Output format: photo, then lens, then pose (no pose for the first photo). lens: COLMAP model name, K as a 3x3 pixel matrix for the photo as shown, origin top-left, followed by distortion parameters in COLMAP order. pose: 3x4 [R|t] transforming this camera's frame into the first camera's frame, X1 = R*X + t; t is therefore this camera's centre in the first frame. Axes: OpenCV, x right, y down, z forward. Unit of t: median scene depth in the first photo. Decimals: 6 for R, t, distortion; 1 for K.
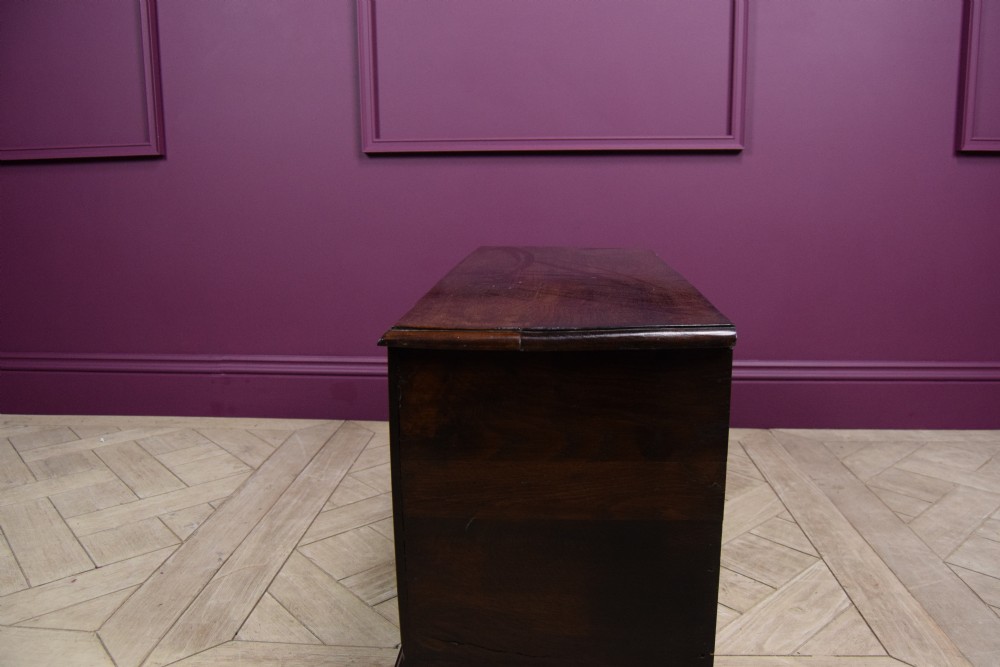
lens RADIAL K [[776.9, 0, 506.7], [0, 776.9, 337.9], [0, 0, 1]] dist [-0.097408, 0.039840]
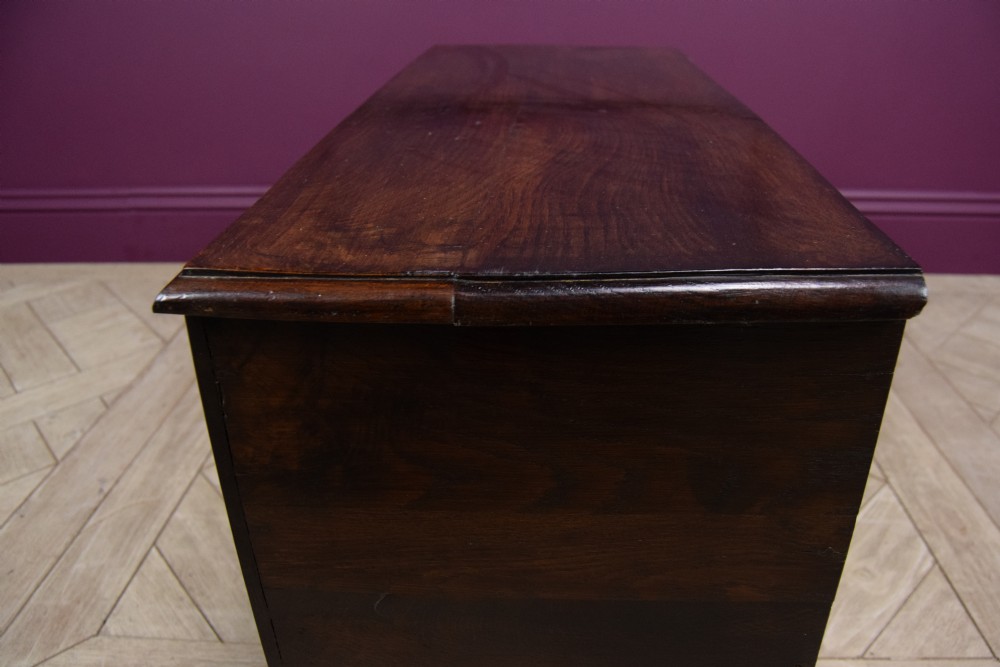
lens RADIAL K [[764.0, 0, 505.1], [0, 764.0, 336.7], [0, 0, 1]] dist [-0.094820, 0.035332]
pose [[0.999901, -0.011367, 0.008285, 0.022632], [0.008705, 0.962741, 0.270285, -0.051251], [-0.011049, -0.270186, 0.962745, 0.291967]]
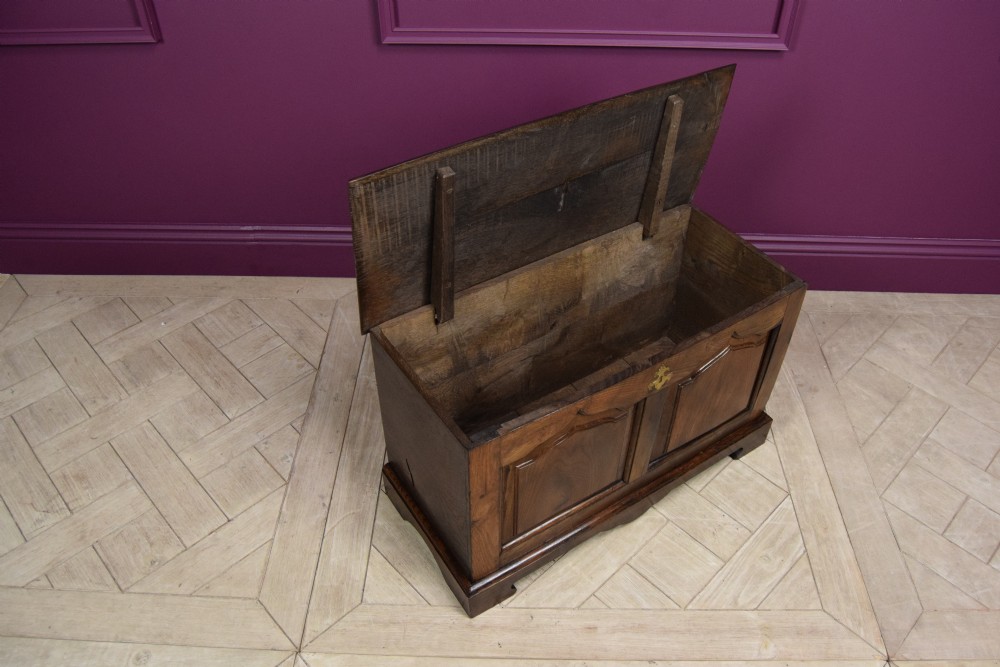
lens RADIAL K [[780.4, 0, 506.2], [0, 780.4, 338.6], [0, 0, 1]] dist [-0.098444, 0.042275]
pose [[0.999093, -0.017759, 0.038706, -0.108083], [-0.004874, 0.855248, 0.518196, -0.562273], [-0.042306, -0.517915, 0.854385, 0.027205]]
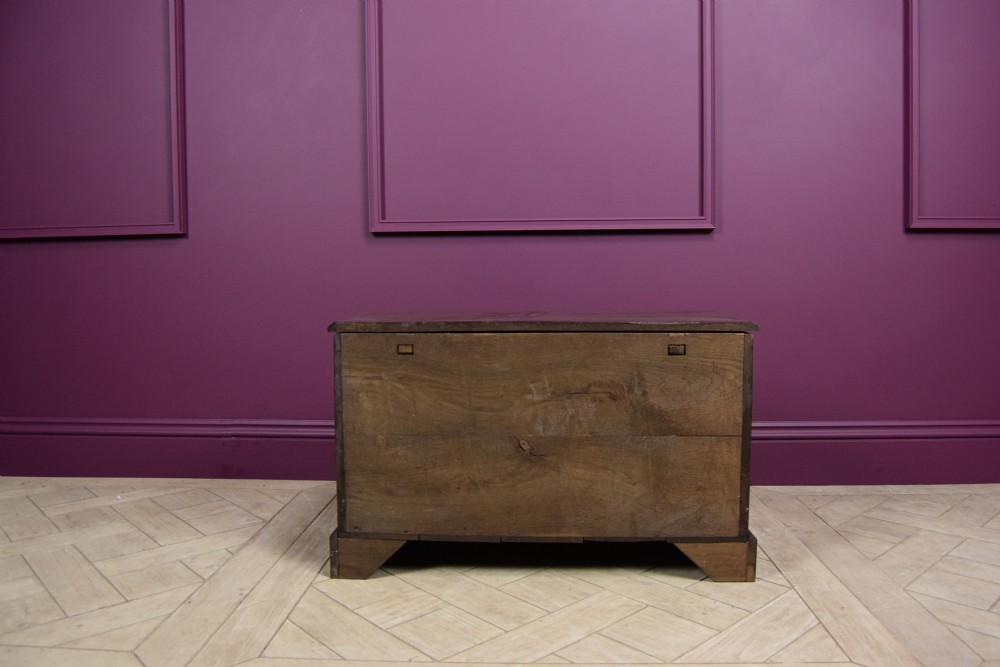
lens RADIAL K [[782.6, 0, 506.2], [0, 782.6, 339.0], [0, 0, 1]] dist [-0.097327, 0.040734]
pose [[0.999834, -0.002320, 0.018070, -0.017387], [0.004373, 0.993427, -0.114388, 0.051846], [-0.017686, 0.114448, 0.993272, -0.120415]]
